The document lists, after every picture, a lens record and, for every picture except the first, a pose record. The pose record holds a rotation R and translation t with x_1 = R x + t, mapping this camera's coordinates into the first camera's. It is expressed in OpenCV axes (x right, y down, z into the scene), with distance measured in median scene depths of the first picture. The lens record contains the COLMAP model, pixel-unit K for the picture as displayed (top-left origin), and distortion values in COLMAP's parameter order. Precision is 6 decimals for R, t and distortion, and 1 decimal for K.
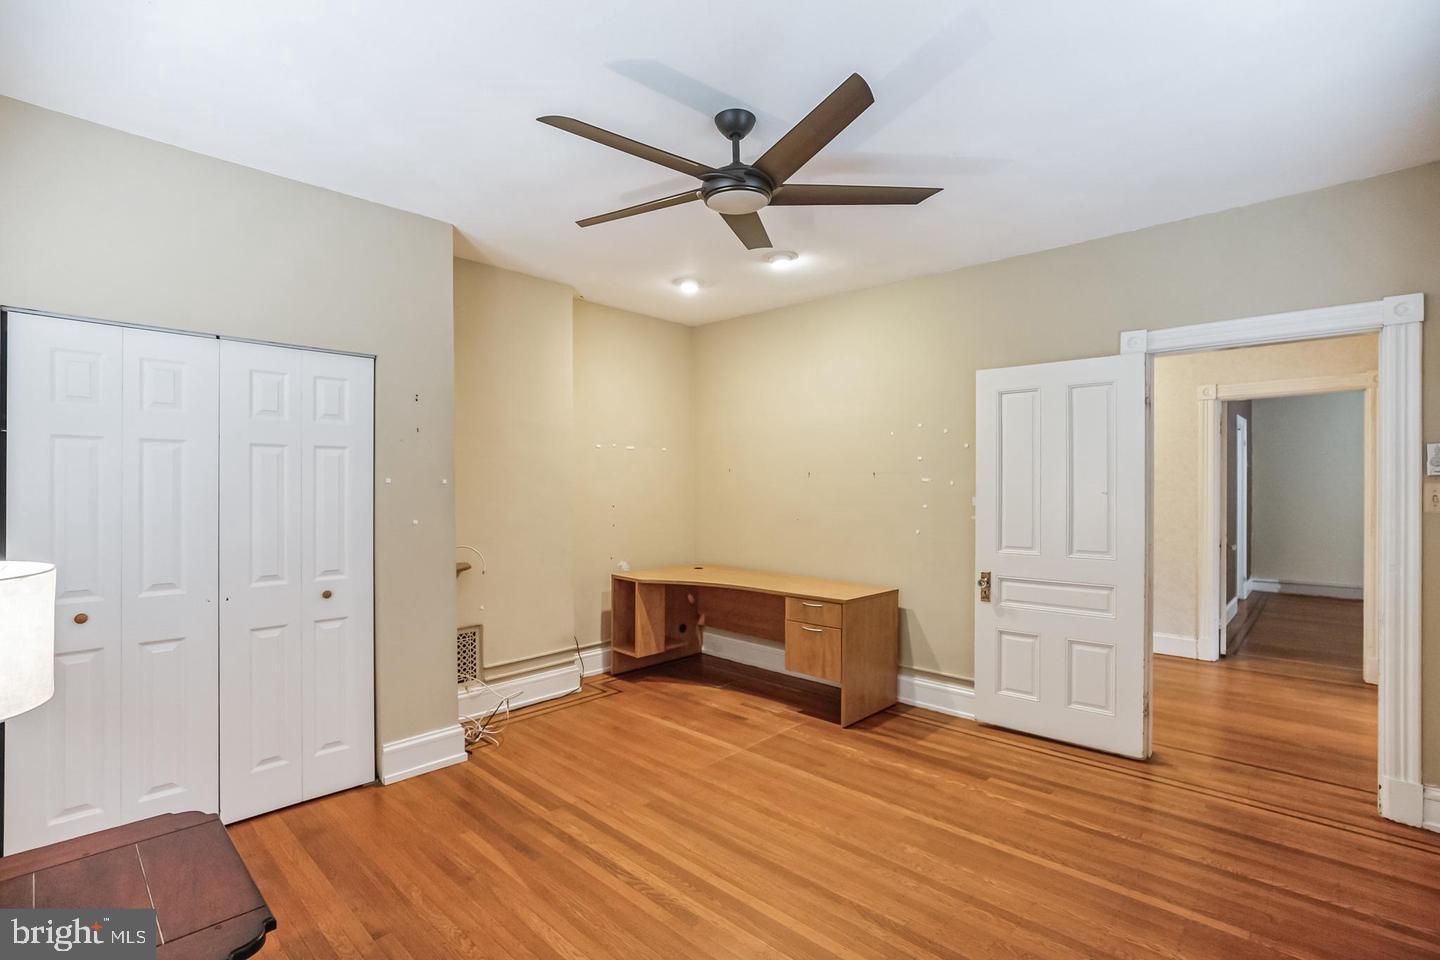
lens RADIAL K [[671.5, 0, 720.0], [0, 671.5, 480.0], [0, 0, 1]] dist [-0.000583, 0.000112]
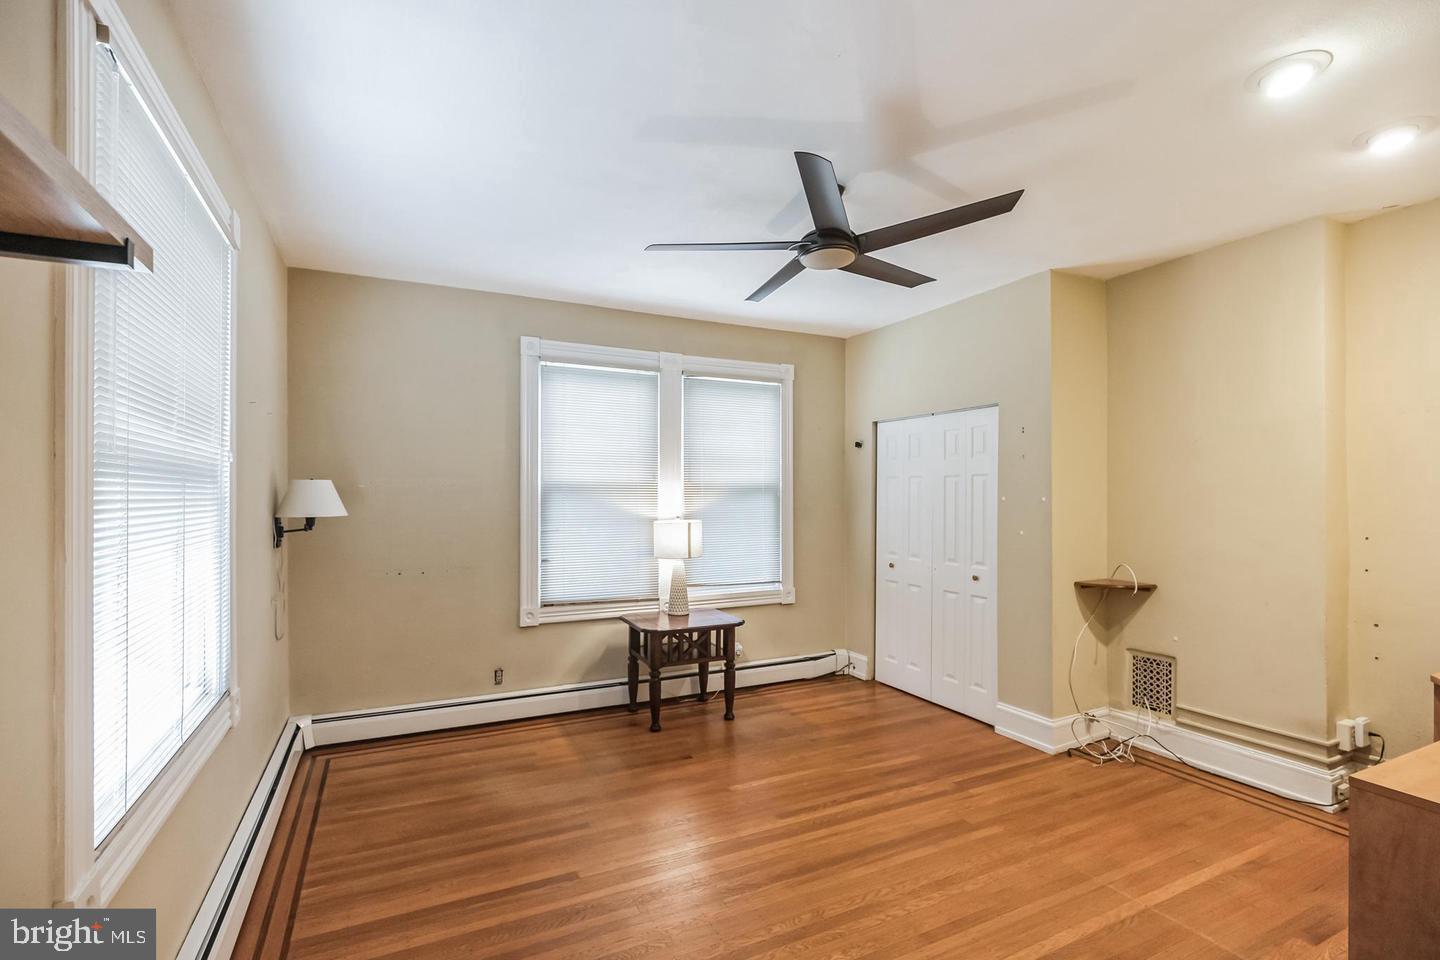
lens RADIAL K [[657.8, 0, 706.3], [0, 657.8, 488.1], [0, 0, 1]] dist [-0.012414, 0.000456]
pose [[-0.360827, -0.012484, -0.932549, 0.863910], [0.004164, 0.999879, -0.014997, -0.002451], [0.932623, -0.009295, -0.360731, 0.905835]]
